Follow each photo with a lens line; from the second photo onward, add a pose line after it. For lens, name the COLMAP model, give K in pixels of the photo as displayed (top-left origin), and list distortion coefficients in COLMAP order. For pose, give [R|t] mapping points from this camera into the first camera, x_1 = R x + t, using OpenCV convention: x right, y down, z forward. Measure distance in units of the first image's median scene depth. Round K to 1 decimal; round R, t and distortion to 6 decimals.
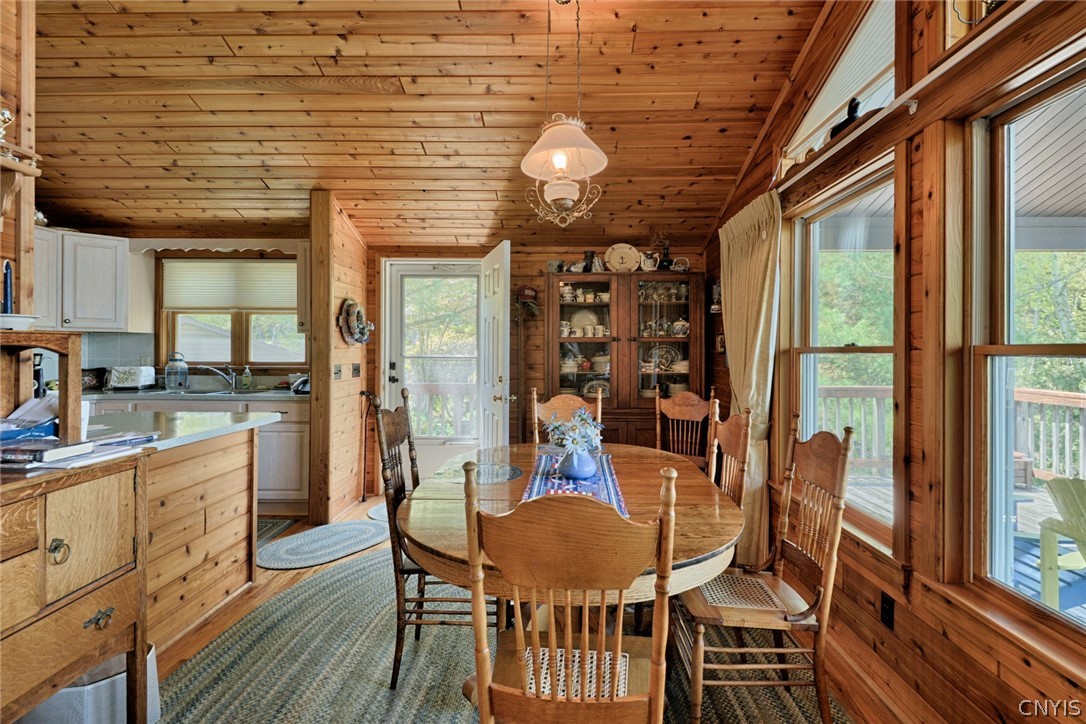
lens RADIAL K [[537.7, 0, 543.0], [0, 537.7, 350.0], [0, 0, 1]] dist [0.003396, -0.000484]
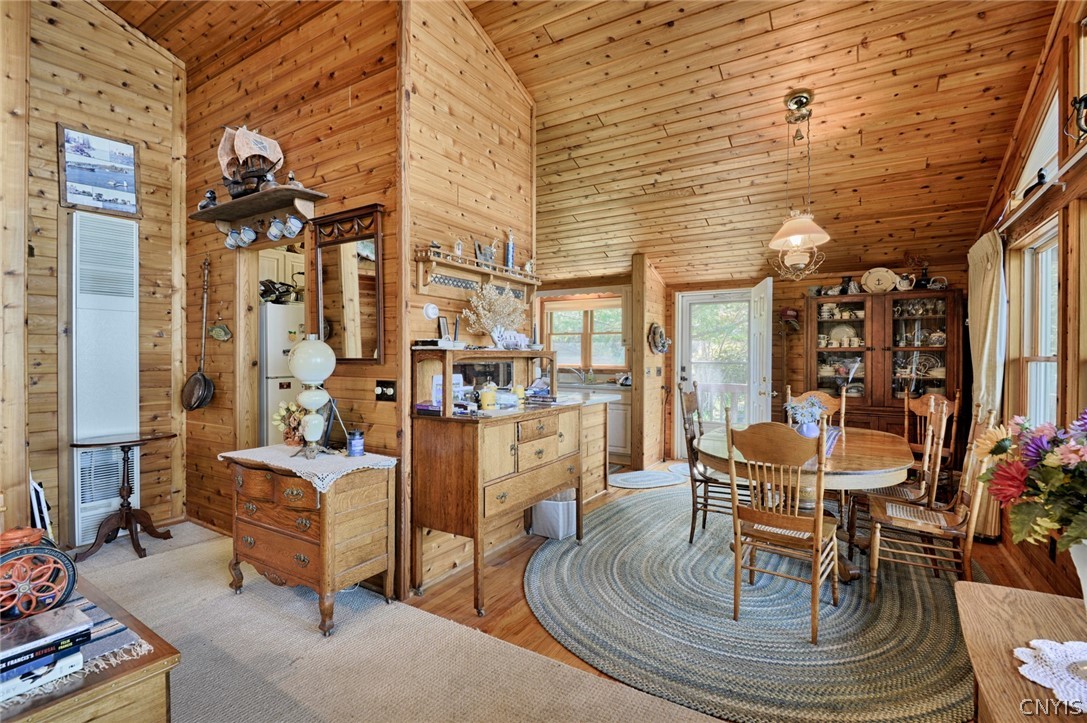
lens RADIAL K [[508.8, 0, 547.0], [0, 508.8, 358.5], [0, 0, 1]] dist [0.021078, -0.021516]
pose [[0.868784, 0.002384, -0.495186, 0.081845], [-0.000283, 0.999991, 0.004318, -0.003747], [0.495191, -0.003611, 0.868777, -0.392786]]
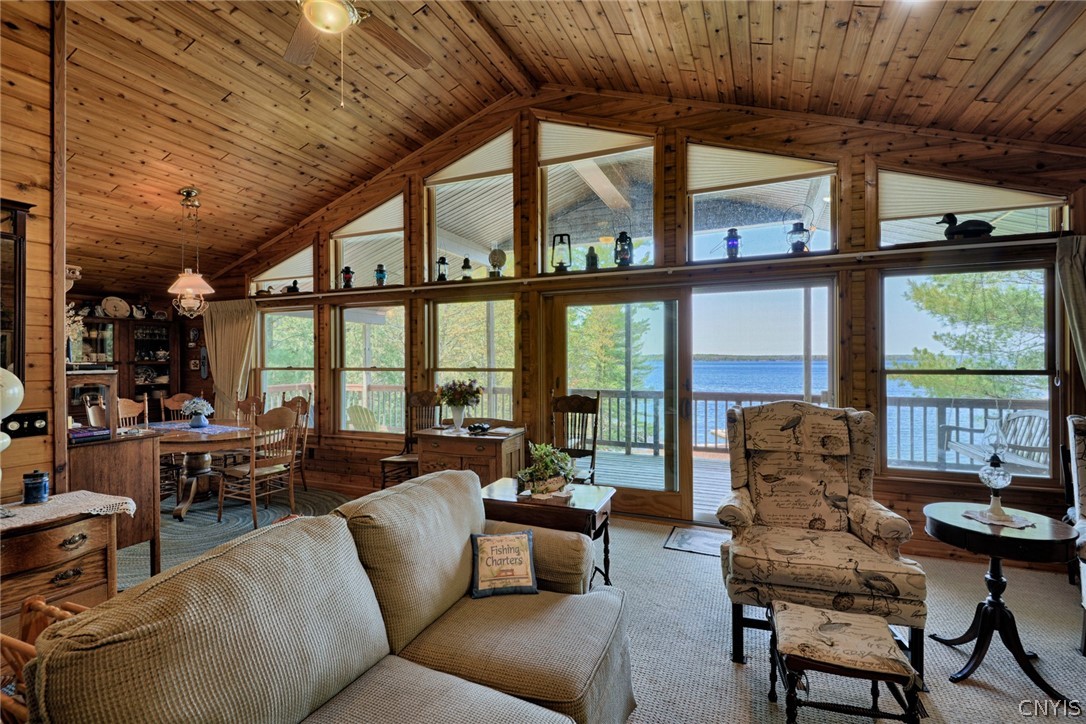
lens RADIAL K [[499.7, 0, 542.1], [0, 499.7, 359.8], [0, 0, 1]] dist [0.021636, -0.018907]
pose [[0.365675, -0.006767, 0.930718, -0.809397], [0.005677, 0.999971, 0.005040, -0.031833], [-0.930725, 0.003440, 0.365703, -0.670832]]
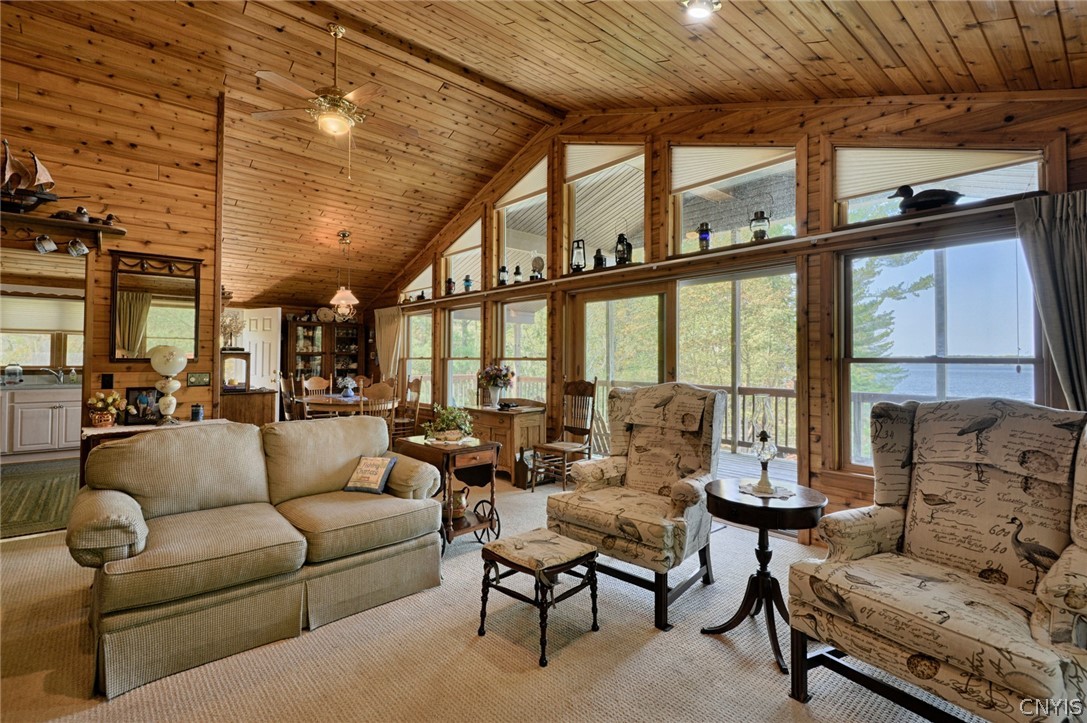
lens RADIAL K [[508.9, 0, 543.0], [0, 508.9, 348.6], [0, 0, 1]] dist [0.017556, -0.000690]
pose [[0.726218, 0.014465, 0.687312, -0.704083], [-0.002398, 0.999826, -0.018508, -0.003395], [-0.687460, 0.011793, 0.726126, -1.210706]]
